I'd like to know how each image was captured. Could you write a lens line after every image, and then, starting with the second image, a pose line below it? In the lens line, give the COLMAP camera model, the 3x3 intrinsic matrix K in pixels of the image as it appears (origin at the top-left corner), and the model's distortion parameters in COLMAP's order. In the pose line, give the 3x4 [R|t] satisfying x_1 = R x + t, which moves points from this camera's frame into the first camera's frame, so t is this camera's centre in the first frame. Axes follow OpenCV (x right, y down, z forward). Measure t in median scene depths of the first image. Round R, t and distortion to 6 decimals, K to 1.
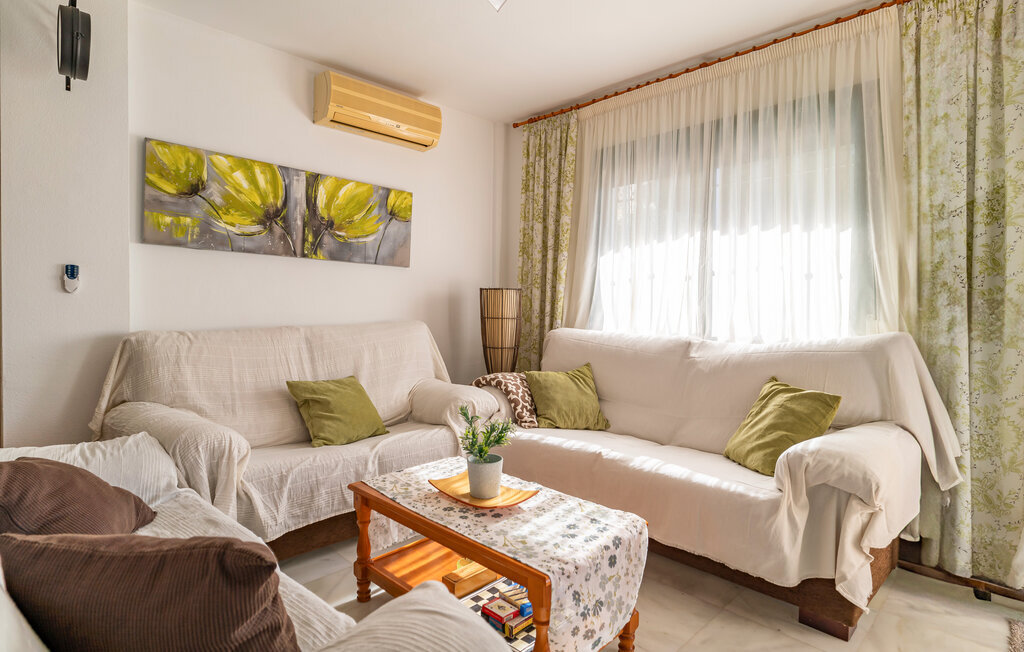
lens RADIAL K [[535.0, 0, 513.8], [0, 535.0, 320.2], [0, 0, 1]] dist [-0.001514, -0.000124]
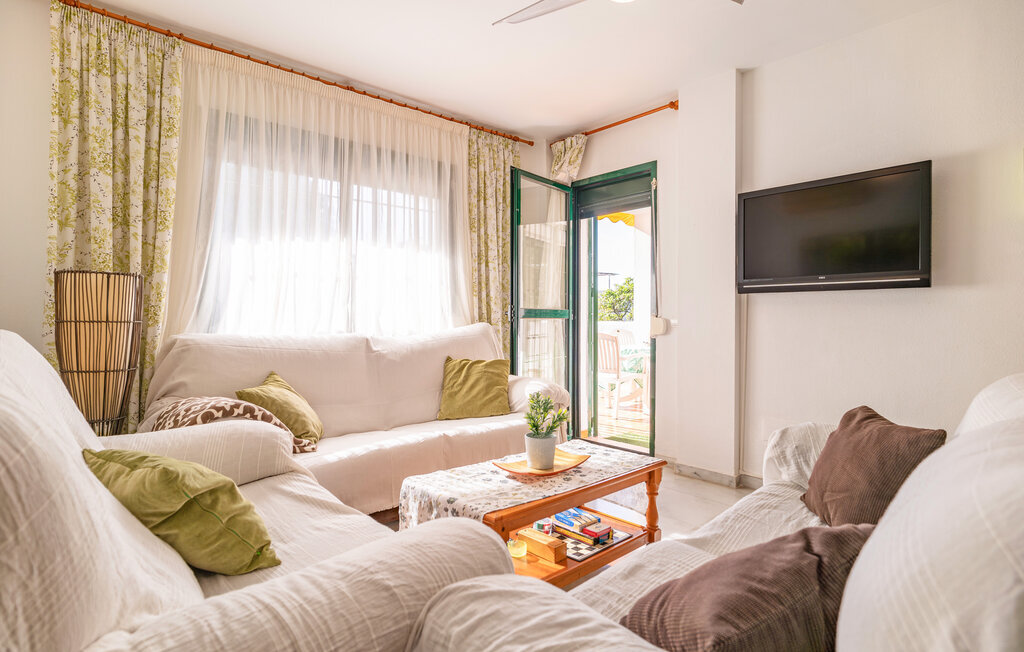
lens RADIAL K [[535.0, 0, 513.8], [0, 535.0, 320.2], [0, 0, 1]] dist [-0.001514, -0.000124]
pose [[0.044652, -0.010870, 0.998943, -0.882600], [0.028251, 0.999555, 0.009614, 0.002259], [-0.998603, 0.027792, 0.044939, 0.741659]]
